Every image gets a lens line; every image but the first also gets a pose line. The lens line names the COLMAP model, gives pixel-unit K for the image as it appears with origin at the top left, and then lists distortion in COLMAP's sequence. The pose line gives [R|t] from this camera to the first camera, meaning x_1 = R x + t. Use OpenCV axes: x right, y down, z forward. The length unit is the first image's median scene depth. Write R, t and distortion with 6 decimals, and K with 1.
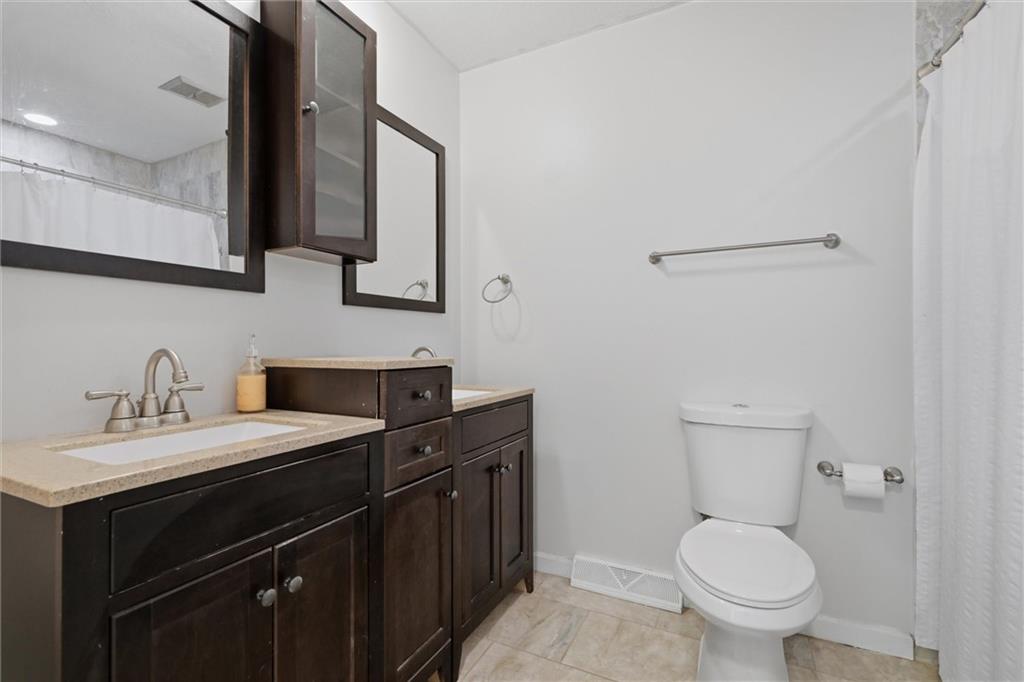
lens RADIAL K [[462.2, 0, 512.0], [0, 462.2, 341.0], [0, 0, 1]] dist [-0.001122, -0.000238]
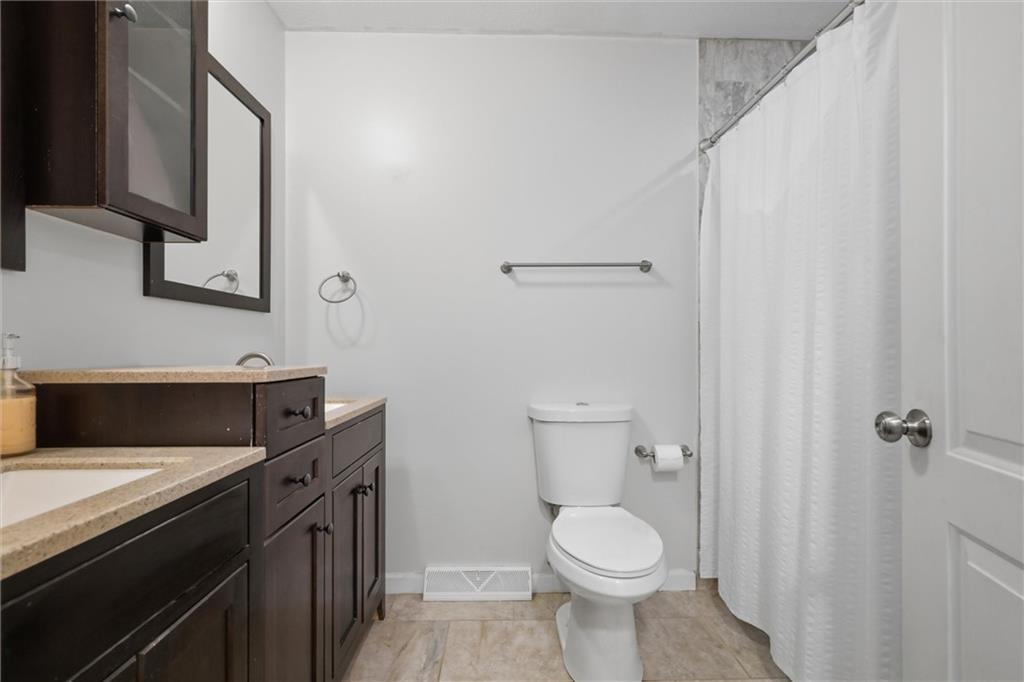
lens RADIAL K [[455.5, 0, 514.0], [0, 455.5, 345.9], [0, 0, 1]] dist [-0.000636, -0.000277]
pose [[0.883389, 0.004360, 0.468621, -0.187075], [-0.003652, 0.999990, -0.002418, 0.000778], [-0.468627, 0.000425, 0.883396, 0.089950]]
